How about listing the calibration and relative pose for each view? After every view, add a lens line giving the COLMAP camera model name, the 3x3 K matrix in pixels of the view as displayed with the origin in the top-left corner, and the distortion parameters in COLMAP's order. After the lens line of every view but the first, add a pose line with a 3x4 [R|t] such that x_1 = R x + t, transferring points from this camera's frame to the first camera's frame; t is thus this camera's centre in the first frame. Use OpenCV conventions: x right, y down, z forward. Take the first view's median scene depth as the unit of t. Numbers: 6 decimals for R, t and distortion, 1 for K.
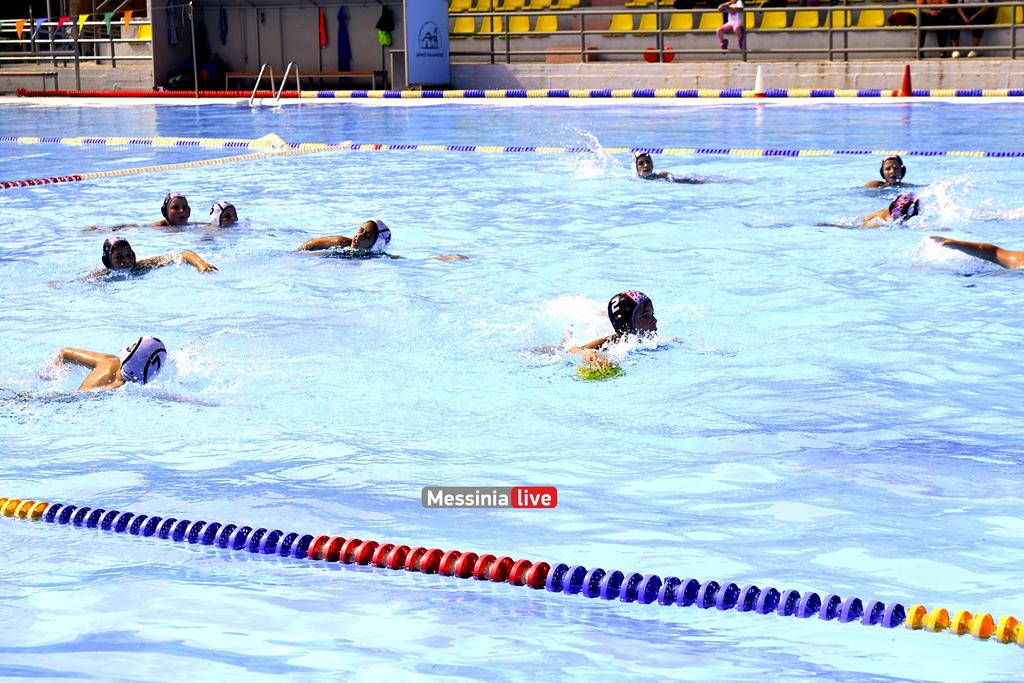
lens RADIAL K [[2406.9, 0, 512.0], [0, 2406.9, 341.5], [0, 0, 1]] dist [0.091102, 0.224478]
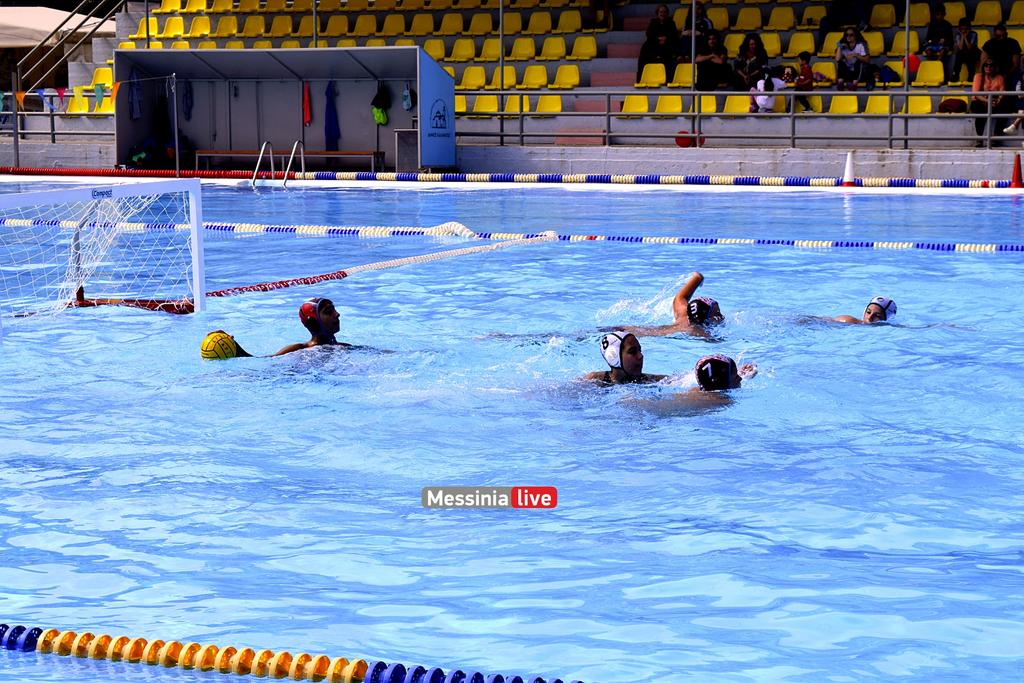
lens RADIAL K [[2382.6, 0, 512.0], [0, 2382.6, 341.5], [0, 0, 1]] dist [0.123629, -0.120118]
pose [[0.988996, 0.003497, 0.147902, -0.144622], [0.001359, 0.999464, -0.032715, -0.009514], [-0.147937, 0.032556, 0.988461, 0.092029]]
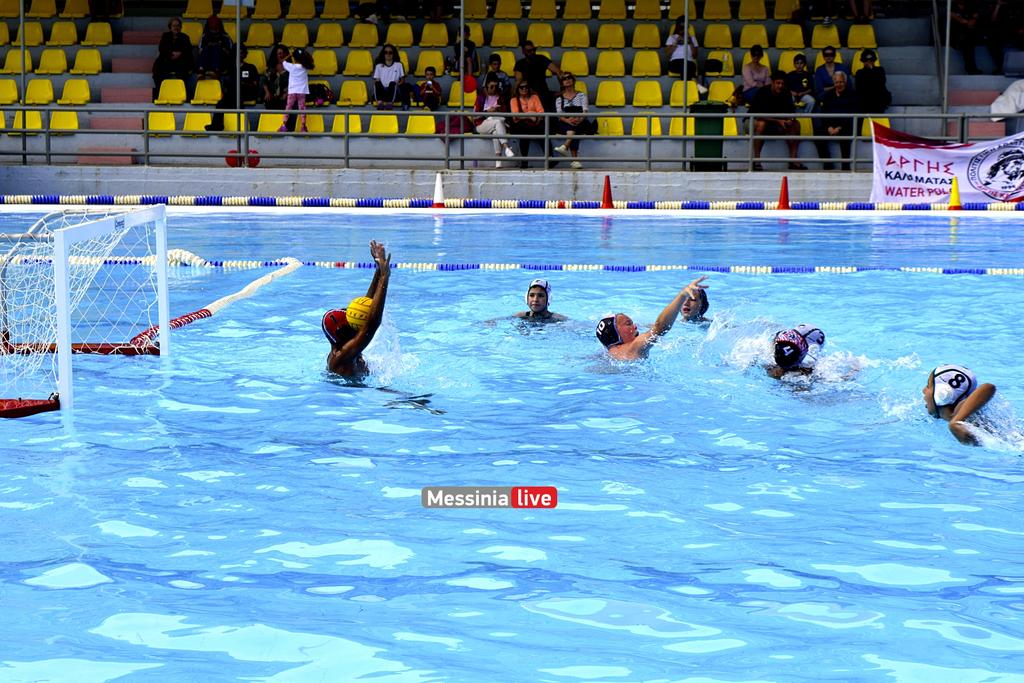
lens RADIAL K [[2382.6, 0, 512.0], [0, 2382.6, 341.5], [0, 0, 1]] dist [0.123629, -0.120118]
pose [[0.887004, -0.019079, 0.461367, -0.259258], [0.038899, 0.998682, -0.033486, -0.016345], [-0.460120, 0.047649, 0.886577, 0.161082]]
